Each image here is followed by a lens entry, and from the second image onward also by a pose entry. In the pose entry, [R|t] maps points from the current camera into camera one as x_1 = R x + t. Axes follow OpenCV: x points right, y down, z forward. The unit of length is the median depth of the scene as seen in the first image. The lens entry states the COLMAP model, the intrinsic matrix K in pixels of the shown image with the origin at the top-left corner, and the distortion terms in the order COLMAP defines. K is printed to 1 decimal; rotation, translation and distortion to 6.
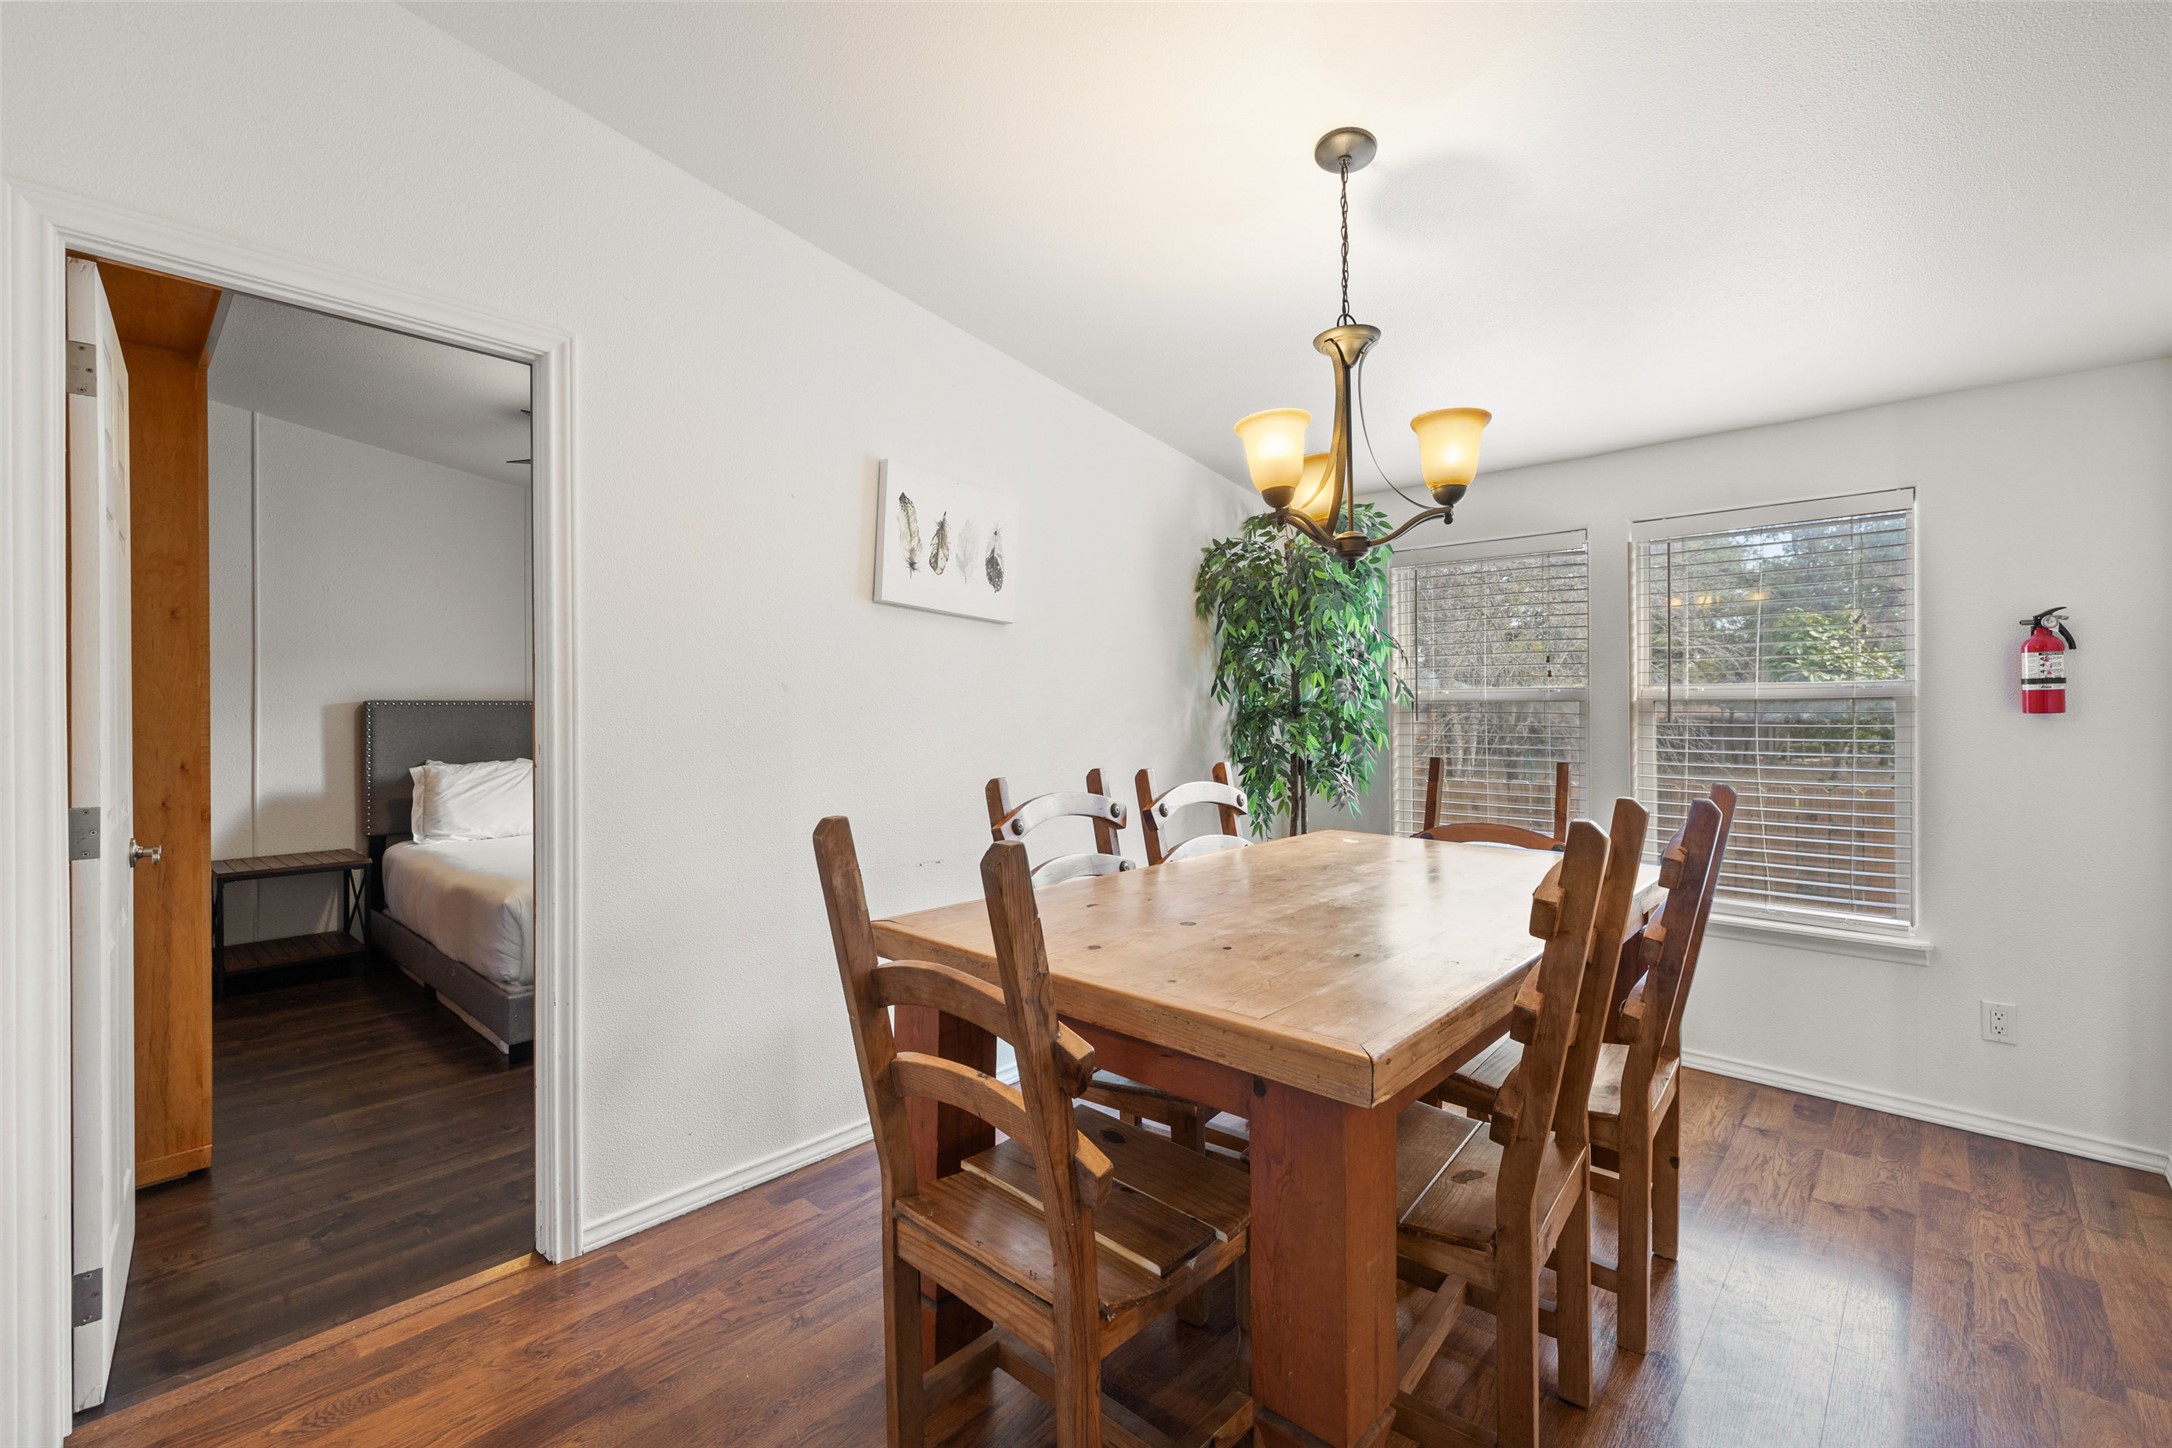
lens RADIAL K [[911.5, 0, 1094.0], [0, 911.5, 715.7], [0, 0, 1]] dist [0.000491, 0.000532]
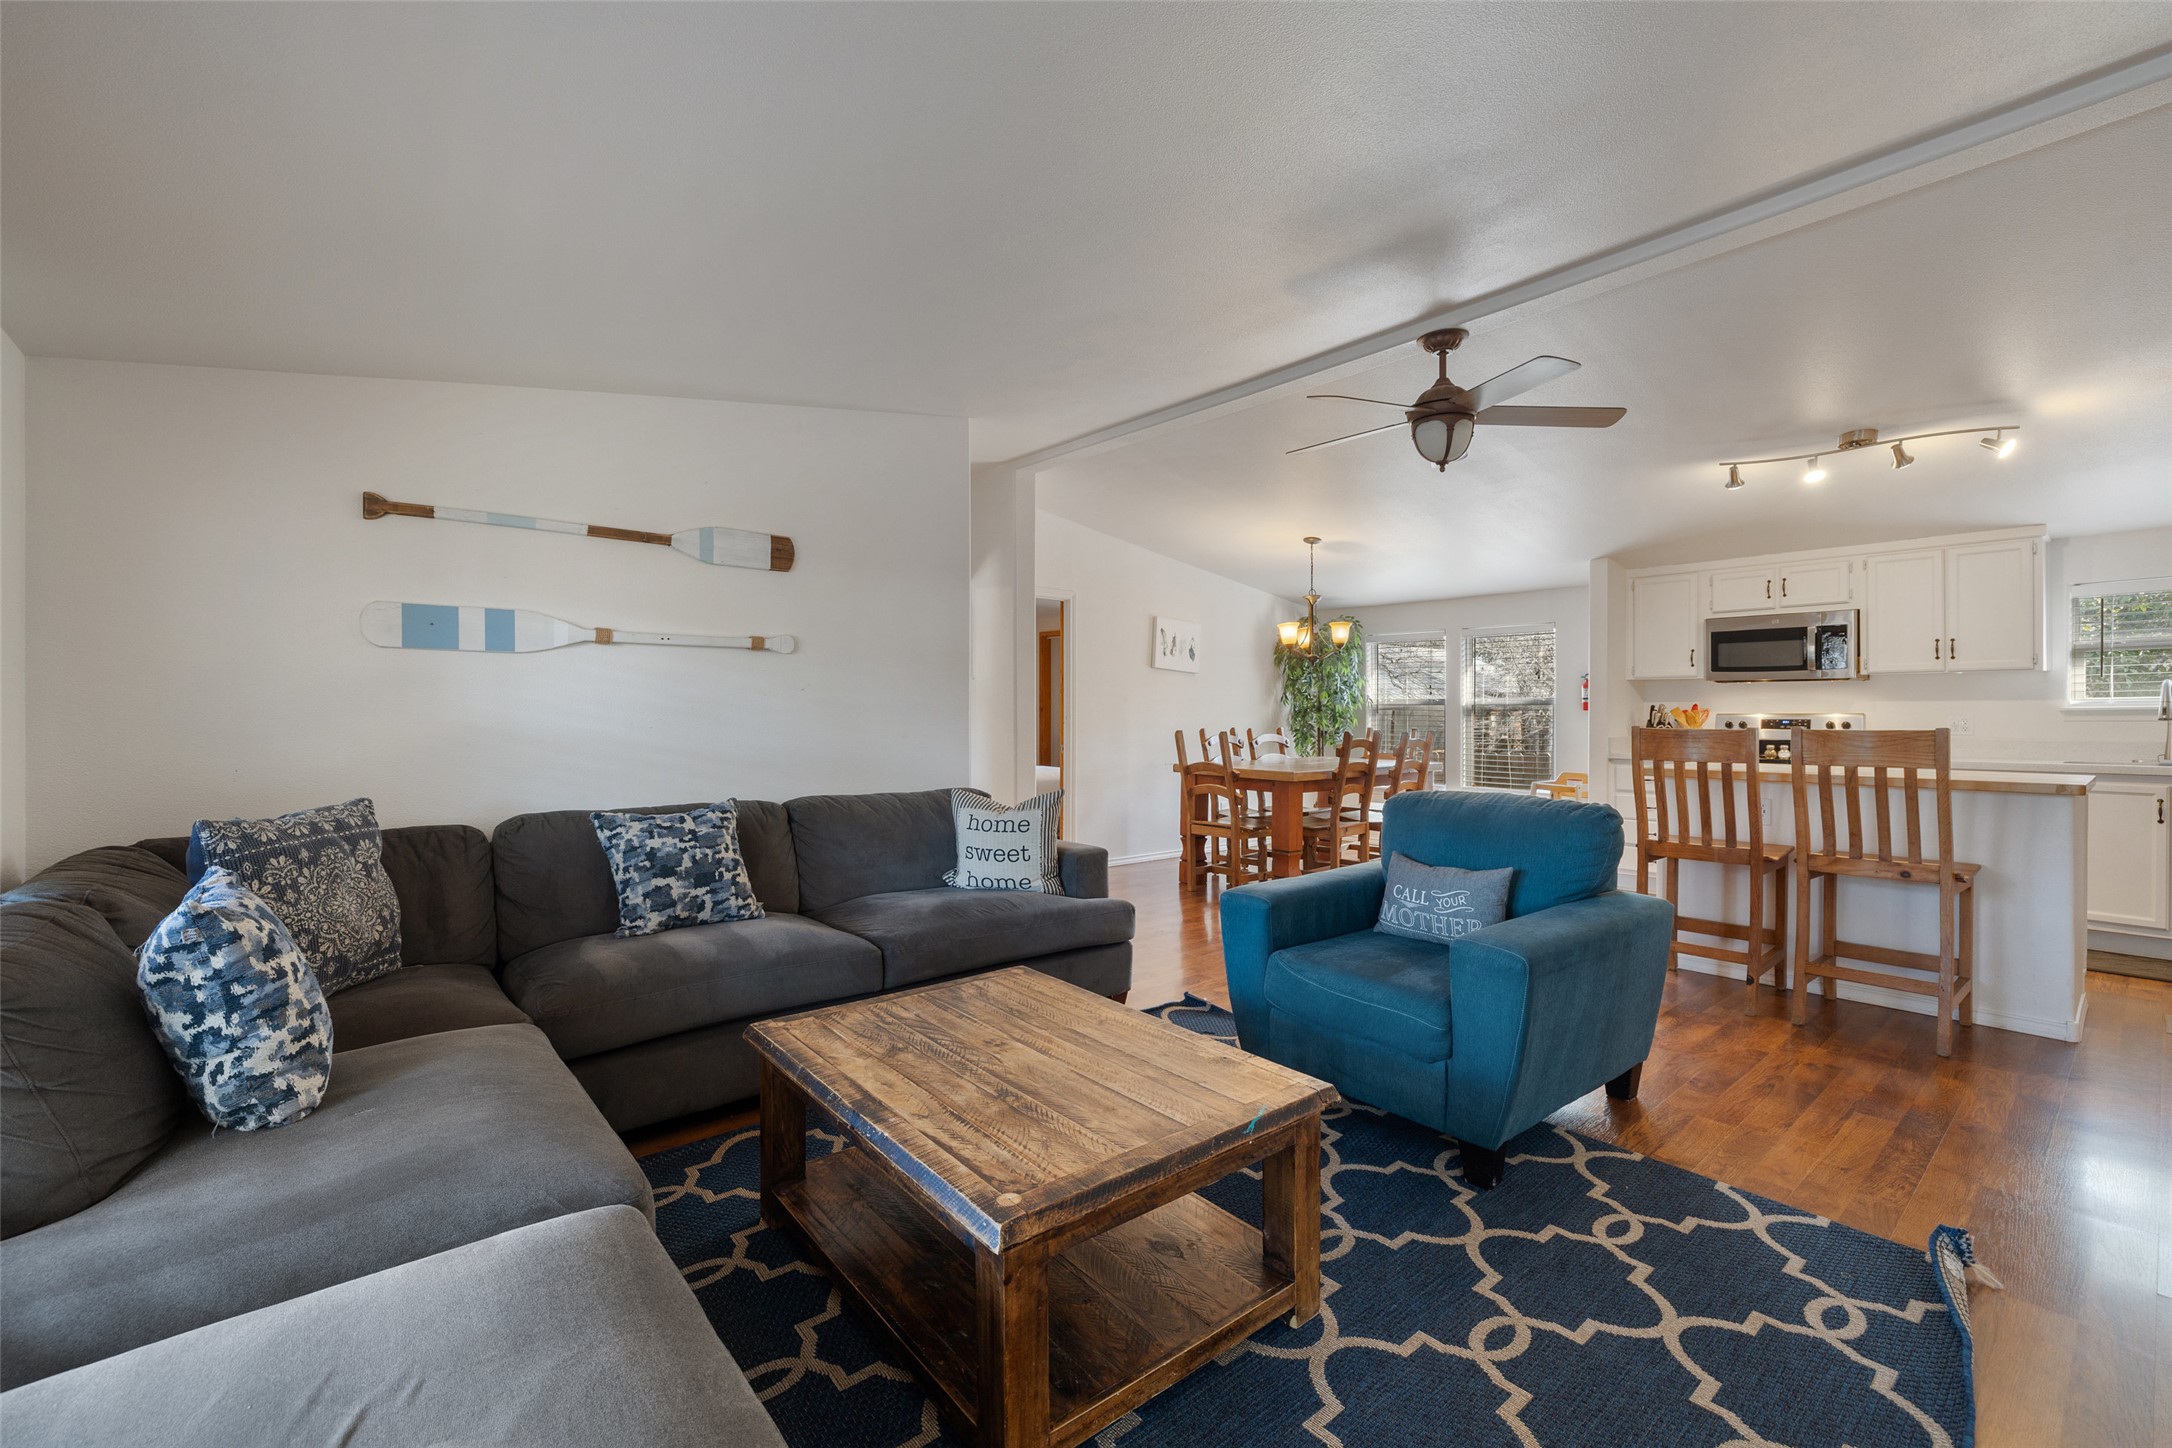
lens RADIAL K [[911.5, 0, 1076.1], [0, 911.5, 714.5], [0, 0, 1]] dist [0.000491, 0.000532]
pose [[0.990678, 0.006479, -0.136073, -0.088159], [-0.007000, 0.999970, -0.003348, 0.027640], [0.136047, 0.004269, 0.990693, -1.727471]]
